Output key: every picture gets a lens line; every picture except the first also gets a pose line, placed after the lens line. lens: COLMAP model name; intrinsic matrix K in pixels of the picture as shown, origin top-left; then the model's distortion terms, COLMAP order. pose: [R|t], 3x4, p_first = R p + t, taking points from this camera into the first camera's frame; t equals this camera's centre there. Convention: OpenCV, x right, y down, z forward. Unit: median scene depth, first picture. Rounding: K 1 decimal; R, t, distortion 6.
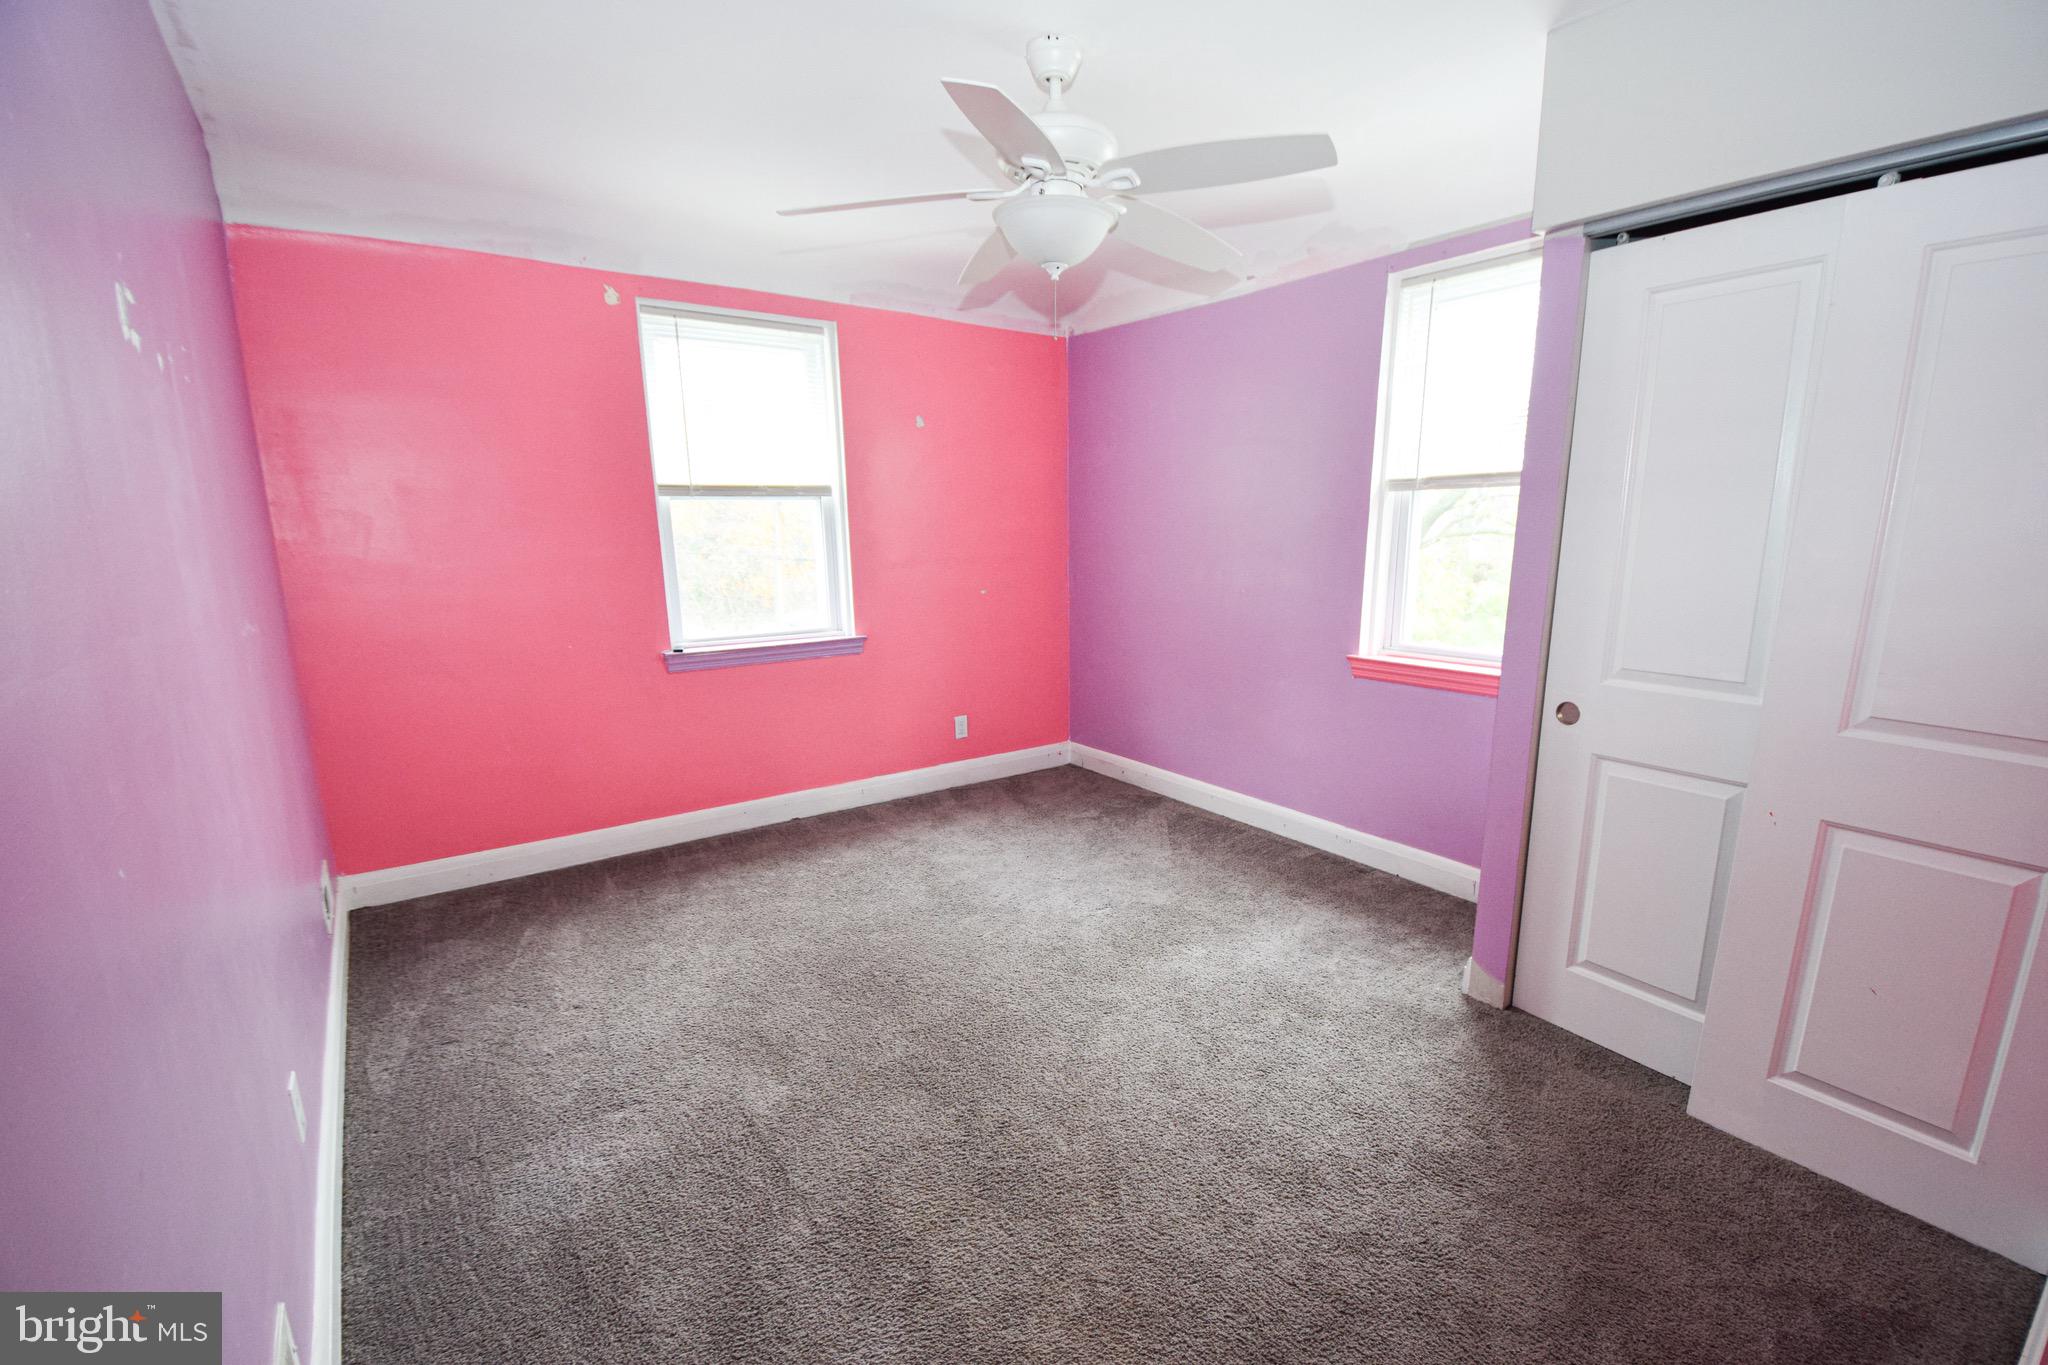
lens RADIAL K [[903.0, 0, 1049.0], [0, 903.0, 722.4], [0, 0, 1]] dist [0.009749, -0.018917]
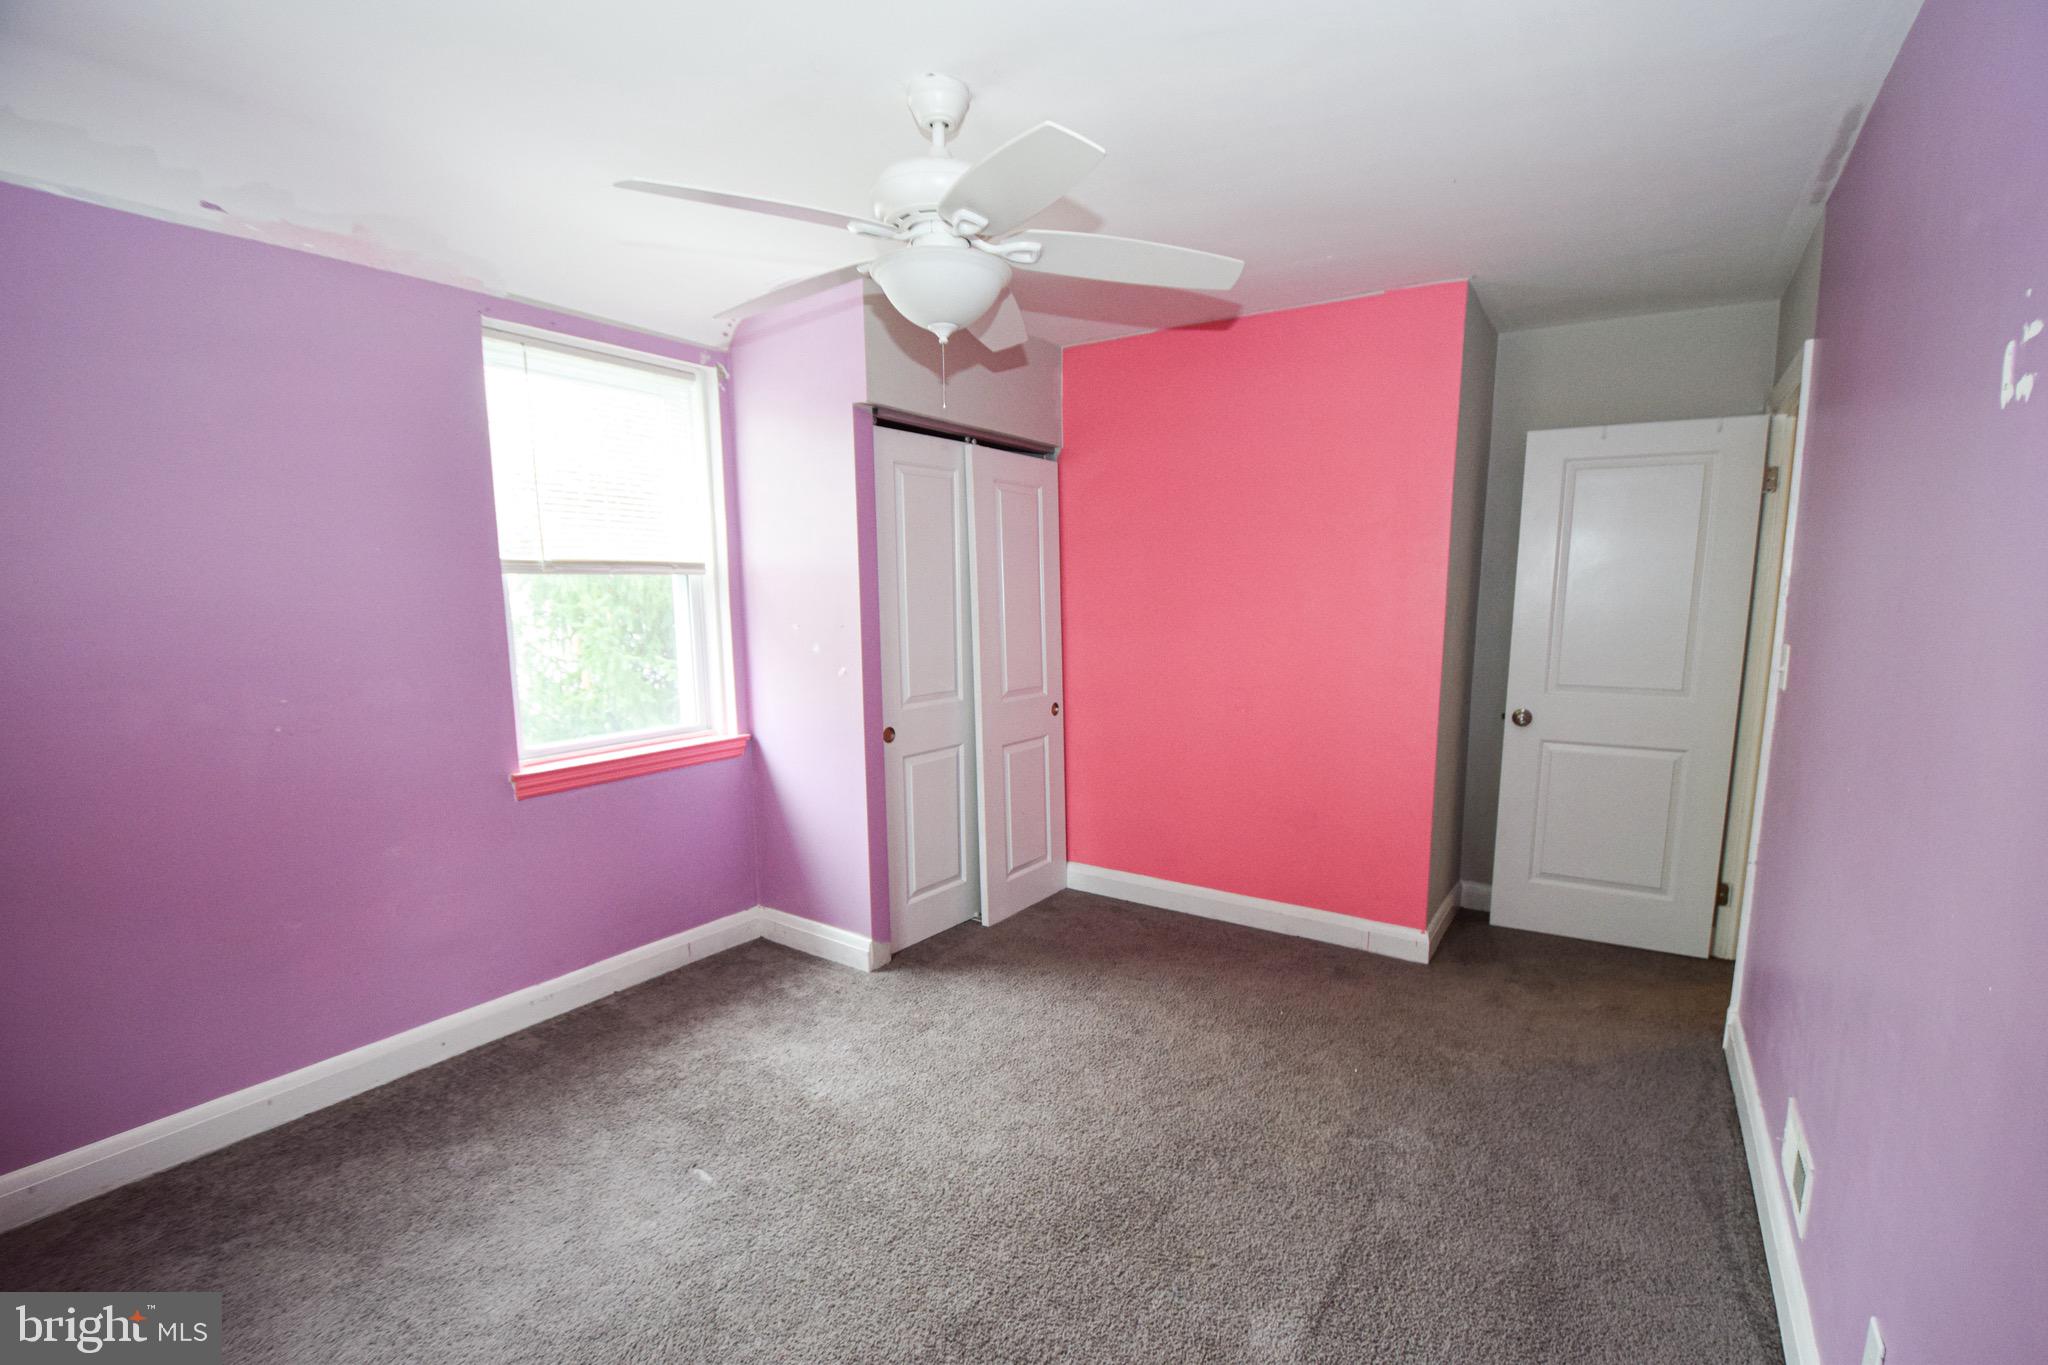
lens RADIAL K [[903.0, 0, 1049.0], [0, 903.0, 722.4], [0, 0, 1]] dist [0.009749, -0.018917]
pose [[-0.359399, -0.128798, 0.924253, -0.672060], [0.209188, 0.954104, 0.214302, -0.225194], [-0.909435, 0.270363, -0.315961, 0.958991]]
